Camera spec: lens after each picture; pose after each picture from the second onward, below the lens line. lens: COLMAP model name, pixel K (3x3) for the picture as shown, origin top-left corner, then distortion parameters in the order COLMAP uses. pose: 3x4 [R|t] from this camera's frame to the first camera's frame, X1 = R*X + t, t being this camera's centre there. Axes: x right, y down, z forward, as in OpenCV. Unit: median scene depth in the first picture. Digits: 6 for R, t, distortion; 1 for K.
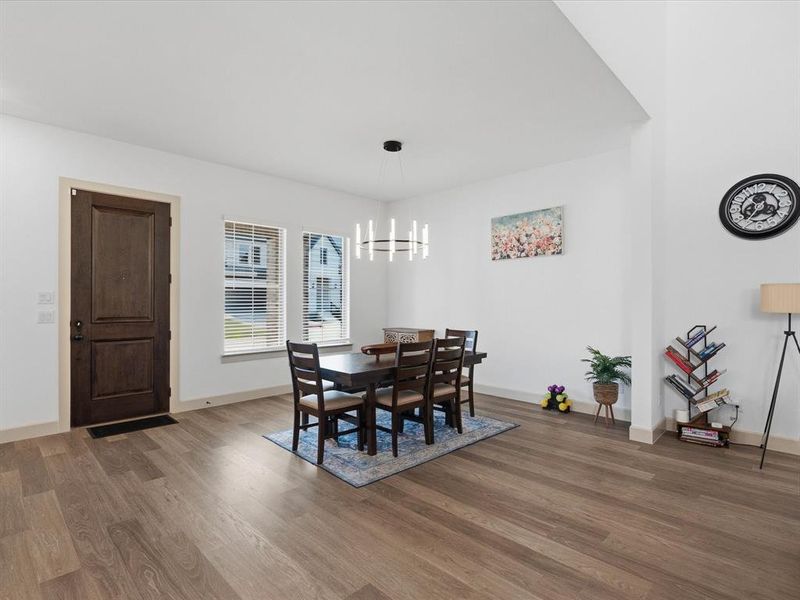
lens RADIAL K [[408.8, 0, 404.7], [0, 408.8, 299.5], [0, 0, 1]] dist [-0.003814, 0.000121]
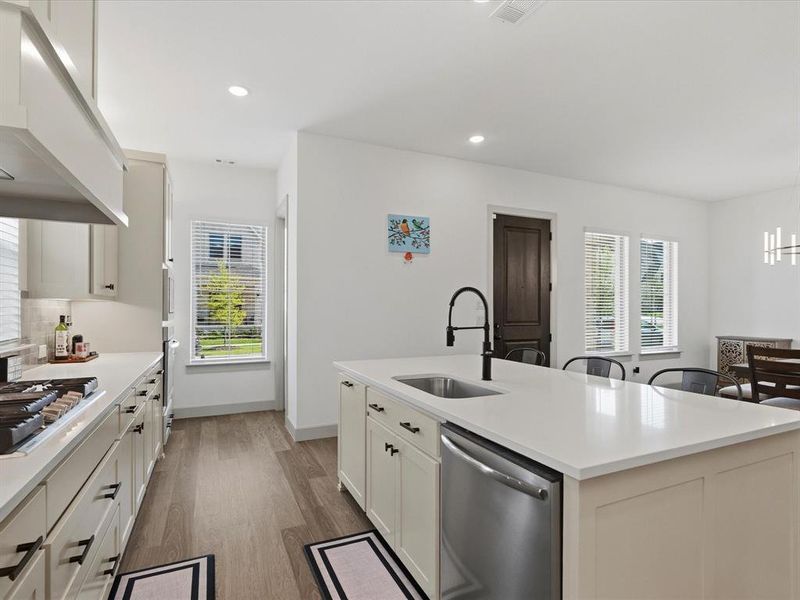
lens RADIAL K [[418.7, 0, 404.8], [0, 418.7, 303.7], [0, 0, 1]] dist [-0.002500, -0.000418]
pose [[0.934833, -0.002609, -0.355078, -0.638640], [0.000766, 0.999986, -0.005329, 0.000667], [0.355087, 0.004710, 0.934822, -0.252385]]
